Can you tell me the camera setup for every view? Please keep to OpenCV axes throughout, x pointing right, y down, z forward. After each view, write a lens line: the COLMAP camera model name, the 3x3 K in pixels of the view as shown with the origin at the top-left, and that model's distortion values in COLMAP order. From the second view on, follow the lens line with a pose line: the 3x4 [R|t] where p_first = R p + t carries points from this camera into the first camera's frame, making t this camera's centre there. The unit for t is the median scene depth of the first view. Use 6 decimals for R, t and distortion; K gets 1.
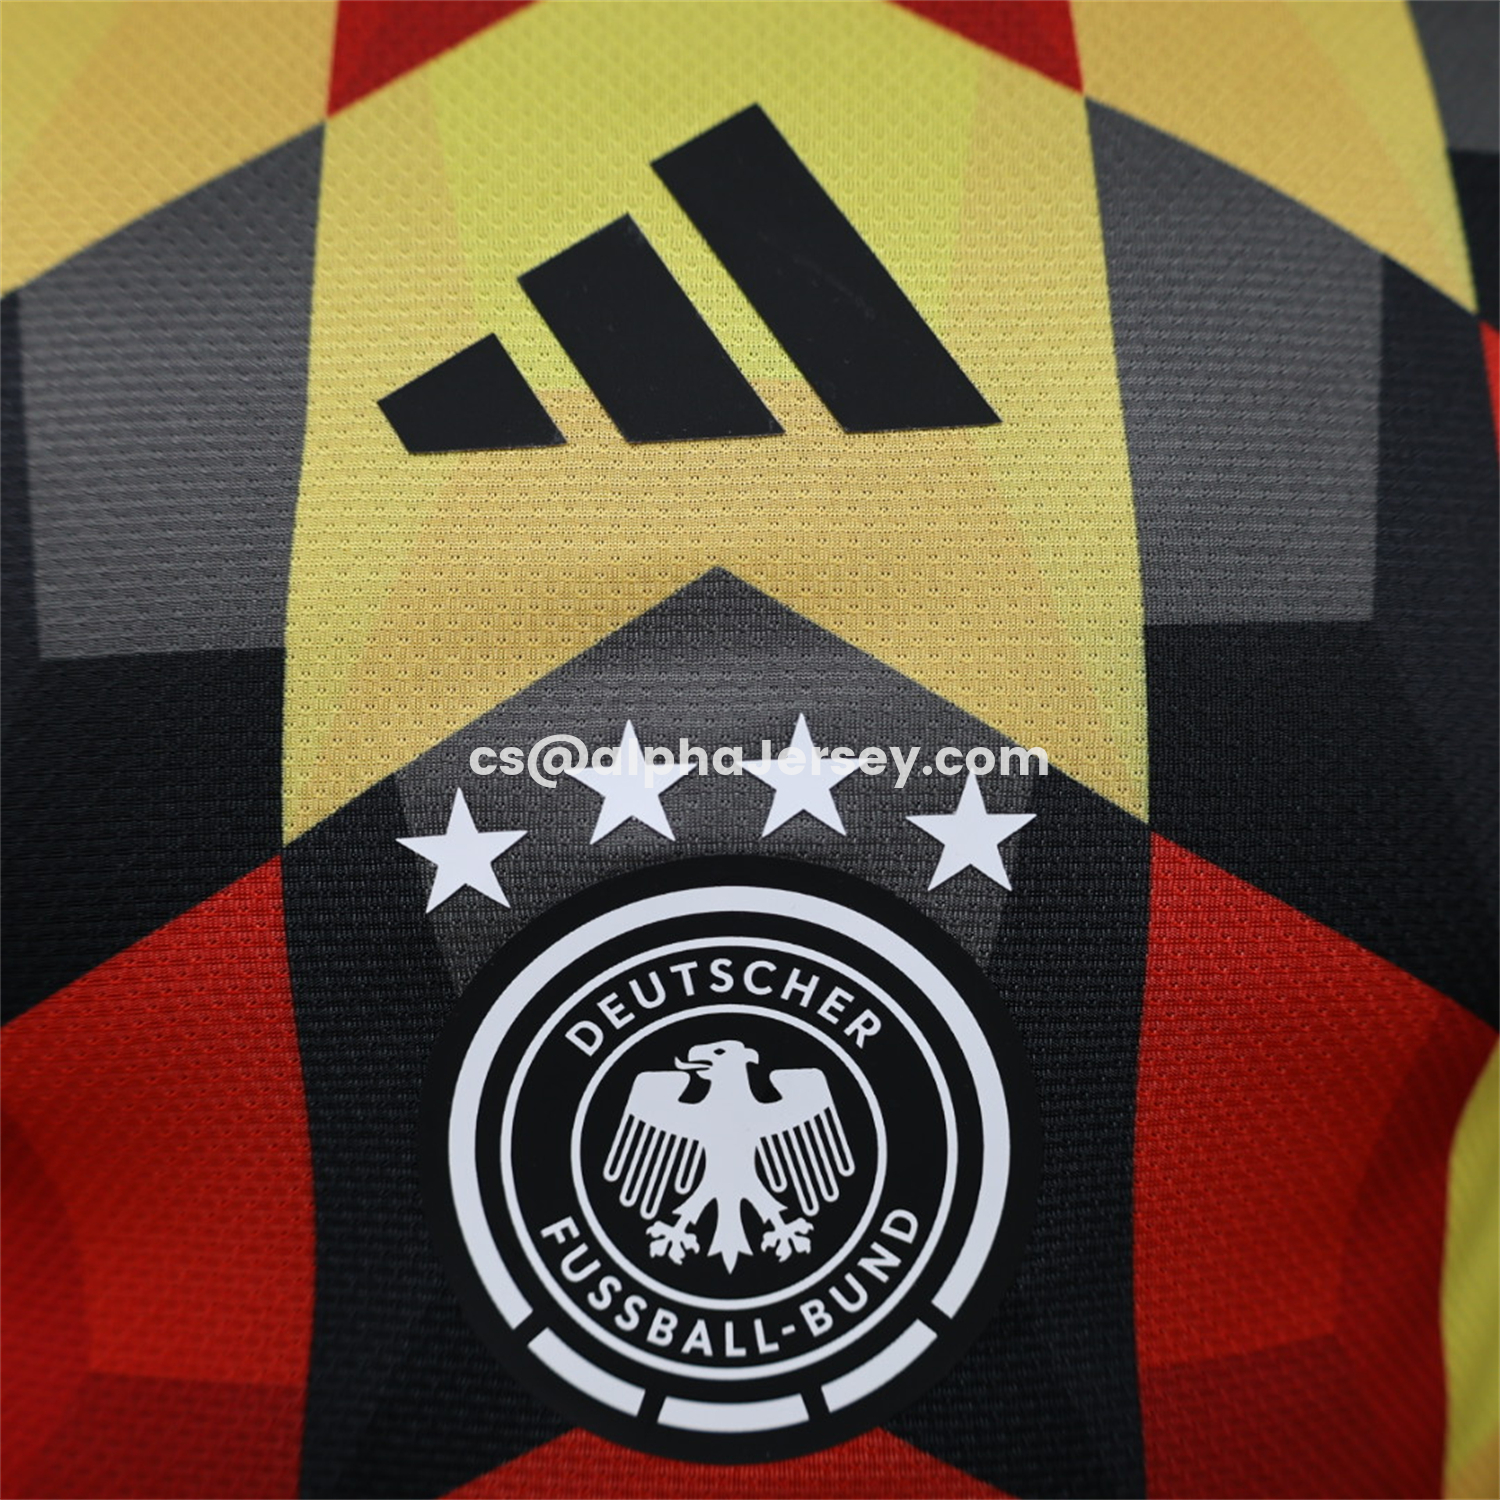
lens RADIAL K [[2303.0, 0, 750.0], [0, 2303.0, 750.0], [0, 0, 1]] dist [0.012911, -0.019893]
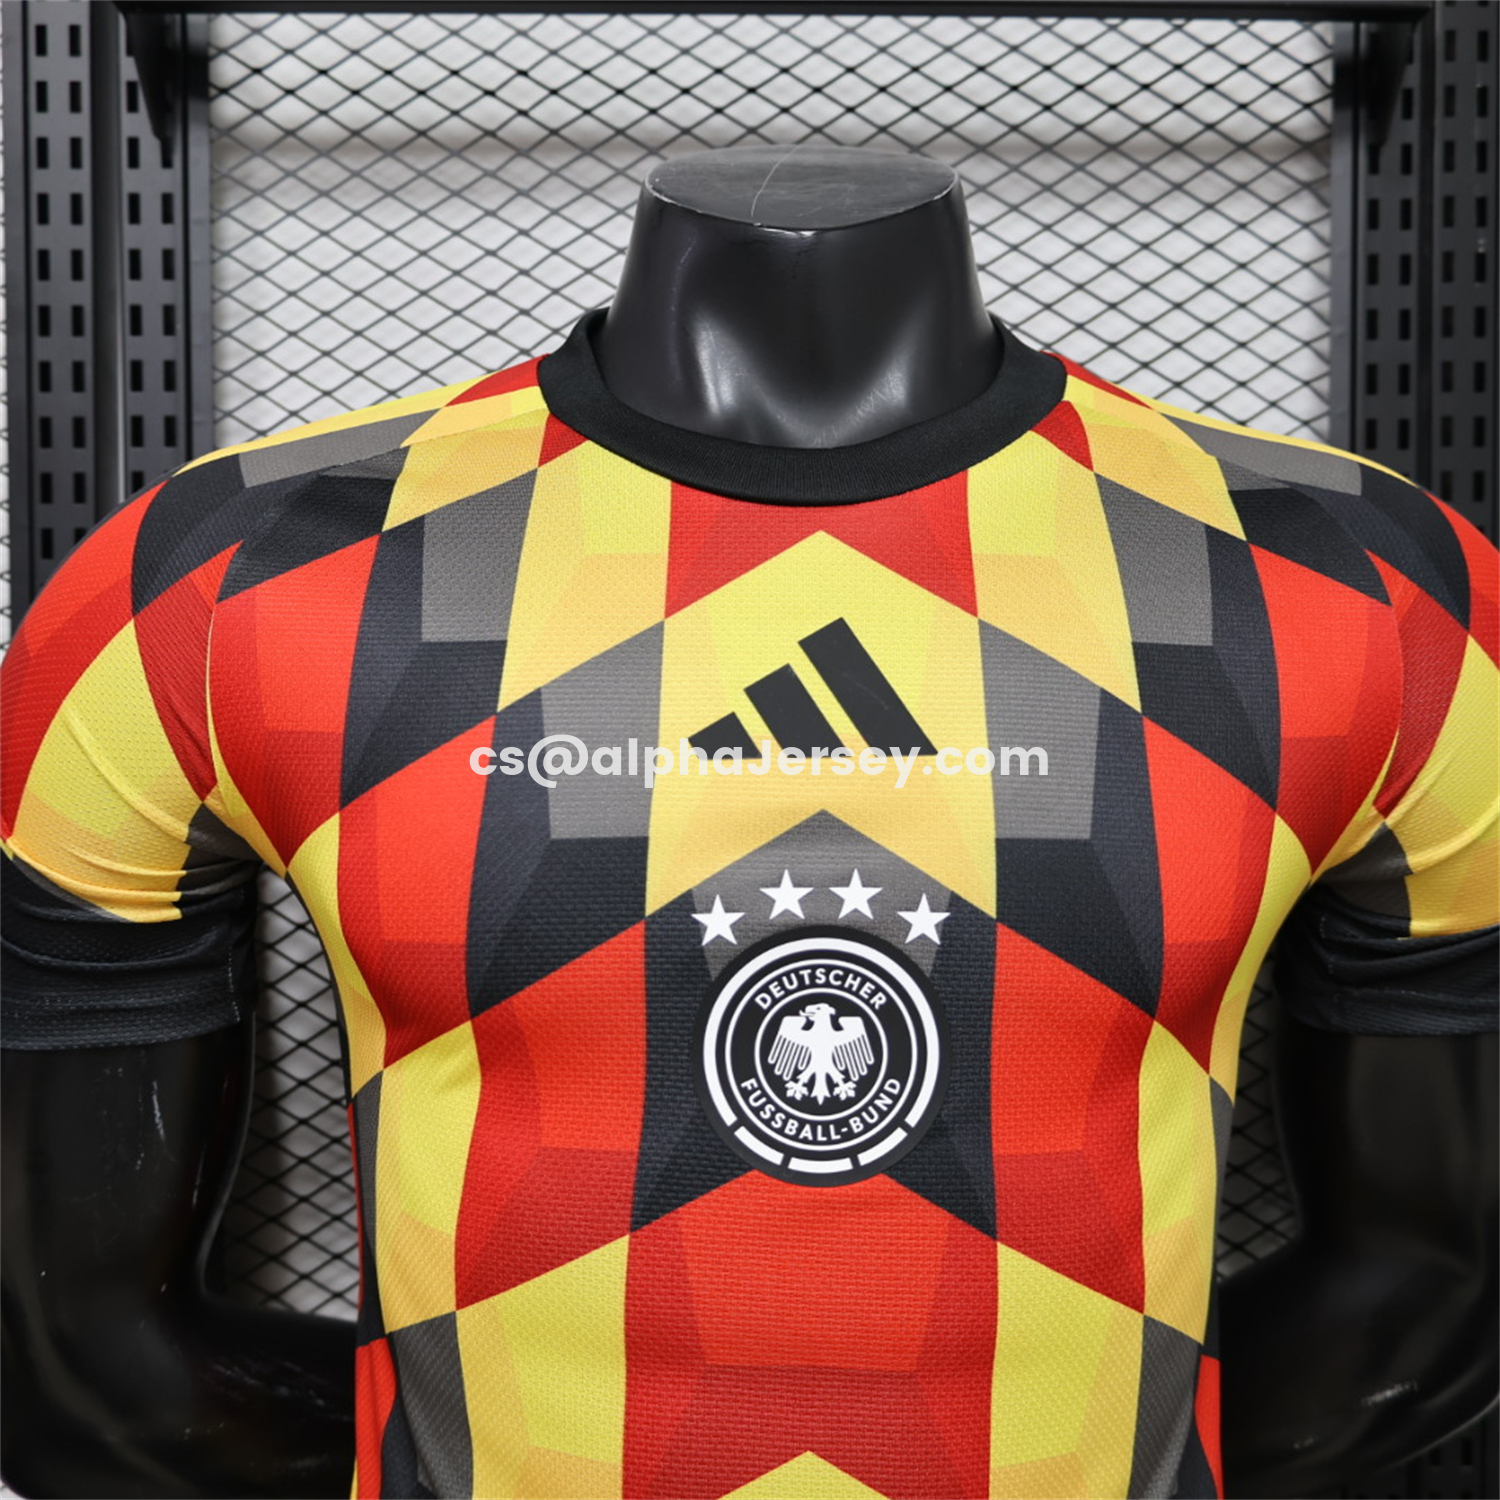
lens RADIAL K [[1327.8, 0, 750.0], [0, 1327.8, 750.0], [0, 0, 1]] dist [0.075919, -0.000444]
pose [[0.998215, 0.026723, -0.053411, -0.017554], [-0.032688, 0.992930, -0.114116, 0.022600], [0.049984, 0.115658, 0.992031, -0.422888]]
